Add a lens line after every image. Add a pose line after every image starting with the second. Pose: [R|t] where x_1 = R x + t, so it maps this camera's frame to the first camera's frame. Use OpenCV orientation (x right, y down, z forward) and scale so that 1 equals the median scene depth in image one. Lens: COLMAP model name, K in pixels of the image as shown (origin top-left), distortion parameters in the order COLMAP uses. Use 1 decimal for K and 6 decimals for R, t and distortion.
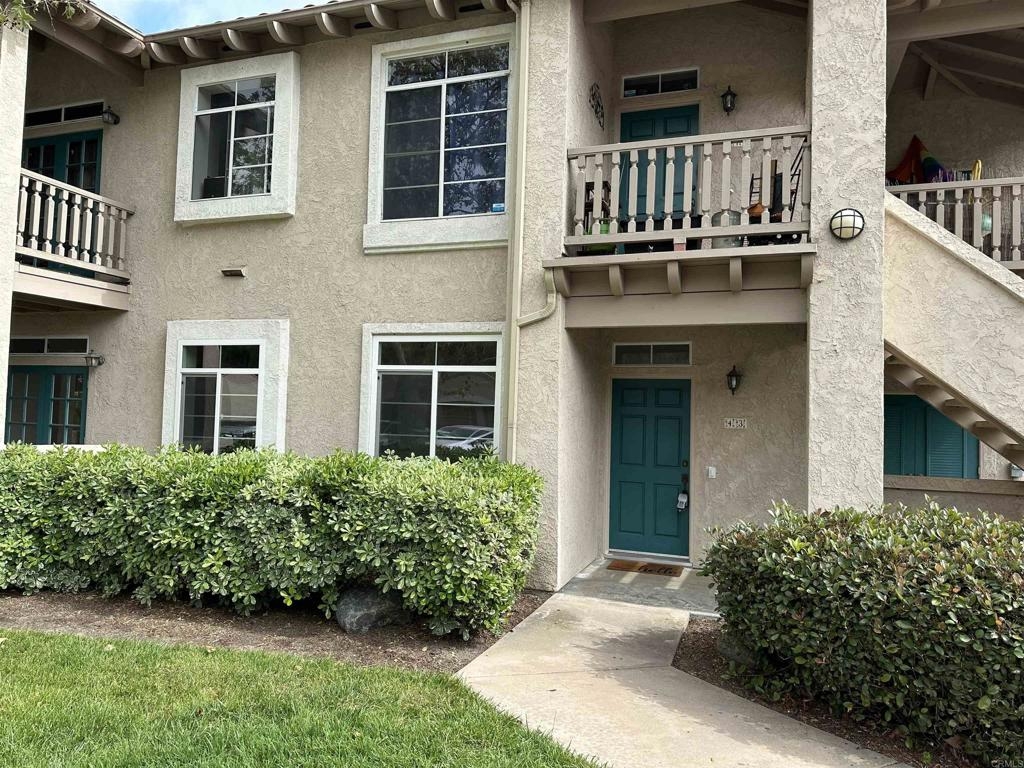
lens RADIAL K [[722.2, 0, 511.0], [0, 722.2, 379.8], [0, 0, 1]] dist [0.071245, -0.072489]
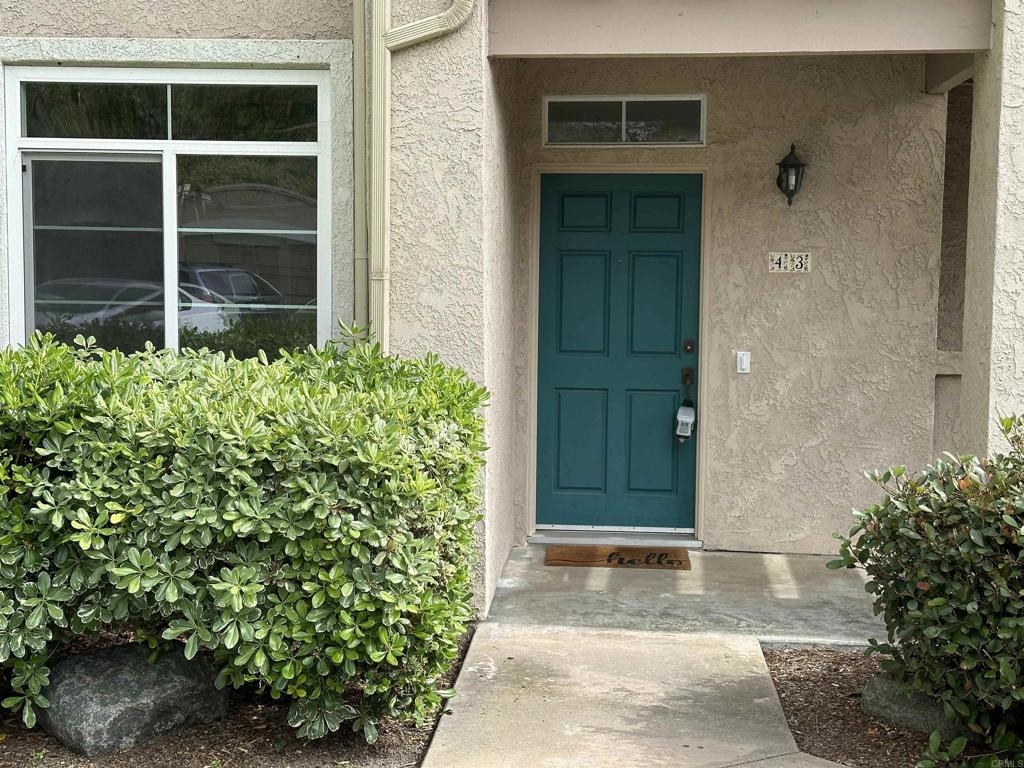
lens RADIAL K [[1435.5, 0, 512.1], [0, 1435.5, 390.2], [0, 0, 1]] dist [0.096066, 0.000000]
pose [[0.965281, -0.039499, 0.258210, -0.171851], [0.003244, 0.990237, 0.139353, 0.010525], [-0.261193, -0.133678, 0.955986, 0.118654]]
